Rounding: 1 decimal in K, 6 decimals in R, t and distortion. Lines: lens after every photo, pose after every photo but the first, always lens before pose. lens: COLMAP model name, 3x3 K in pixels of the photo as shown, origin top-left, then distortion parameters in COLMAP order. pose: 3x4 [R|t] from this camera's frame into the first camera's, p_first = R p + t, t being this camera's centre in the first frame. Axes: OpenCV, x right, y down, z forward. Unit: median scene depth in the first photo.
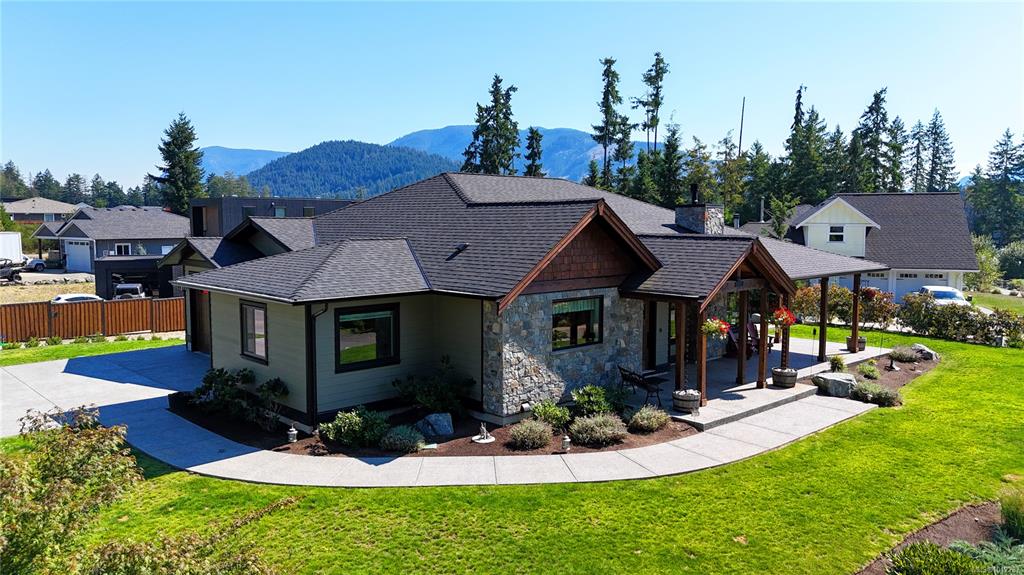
lens RADIAL K [[754.0, 0, 512.2], [0, 754.0, 289.0], [0, 0, 1]] dist [0.069269, -0.065519]
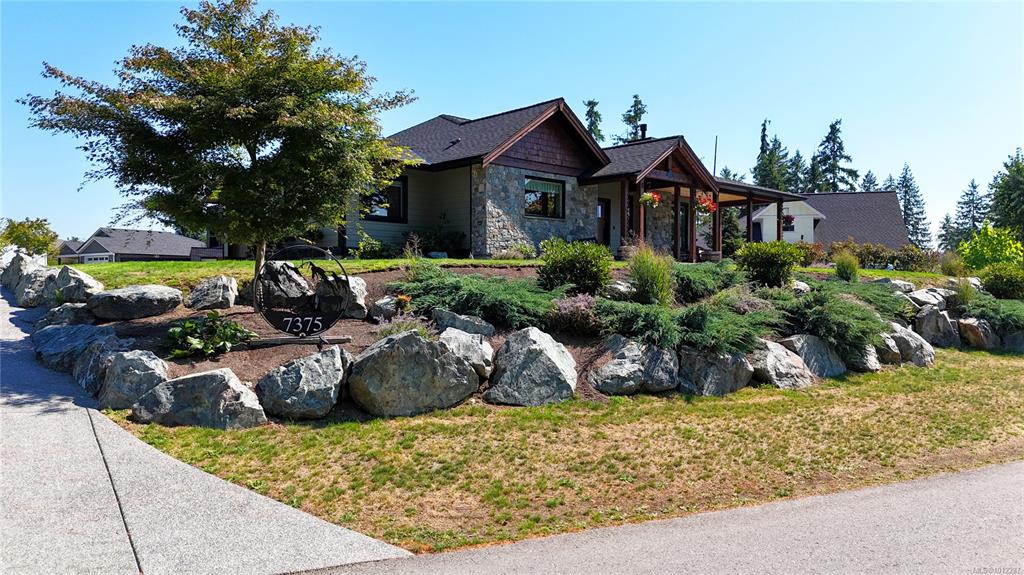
lens RADIAL K [[754.0, 0, 514.4], [0, 754.0, 292.1], [0, 0, 1]] dist [0.069269, -0.065519]
pose [[0.999930, -0.001745, 0.011712, 0.004884], [0.002757, 0.996215, -0.086879, 0.081423], [-0.011516, 0.086906, 0.996150, -0.070624]]
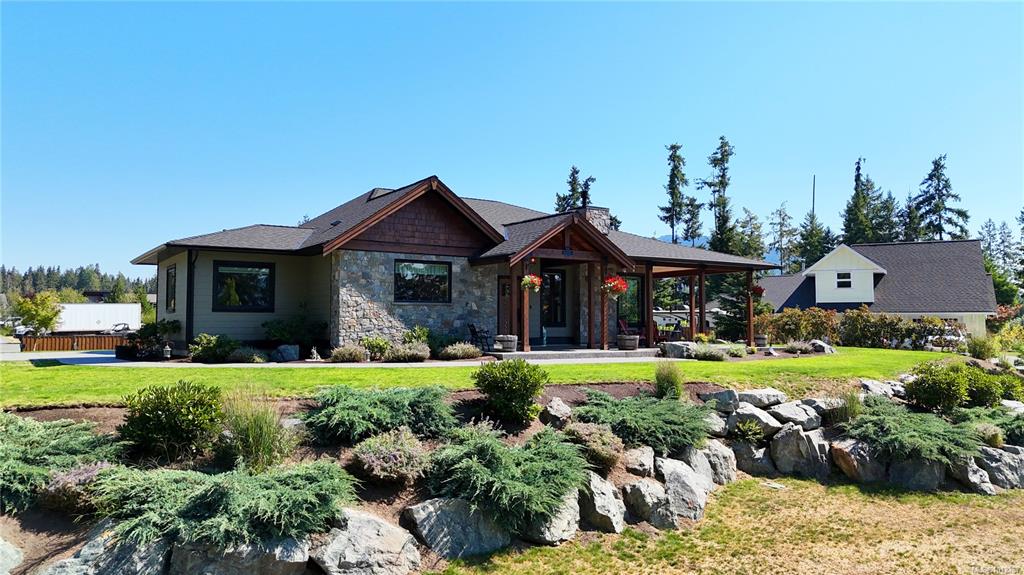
lens RADIAL K [[754.0, 0, 512.9], [0, 754.0, 291.1], [0, 0, 1]] dist [0.069269, -0.065519]
pose [[0.984756, -0.012023, -0.173528, 0.111424], [-0.012431, 0.990194, -0.139148, 0.057438], [0.173499, 0.139184, 0.974949, -0.036286]]
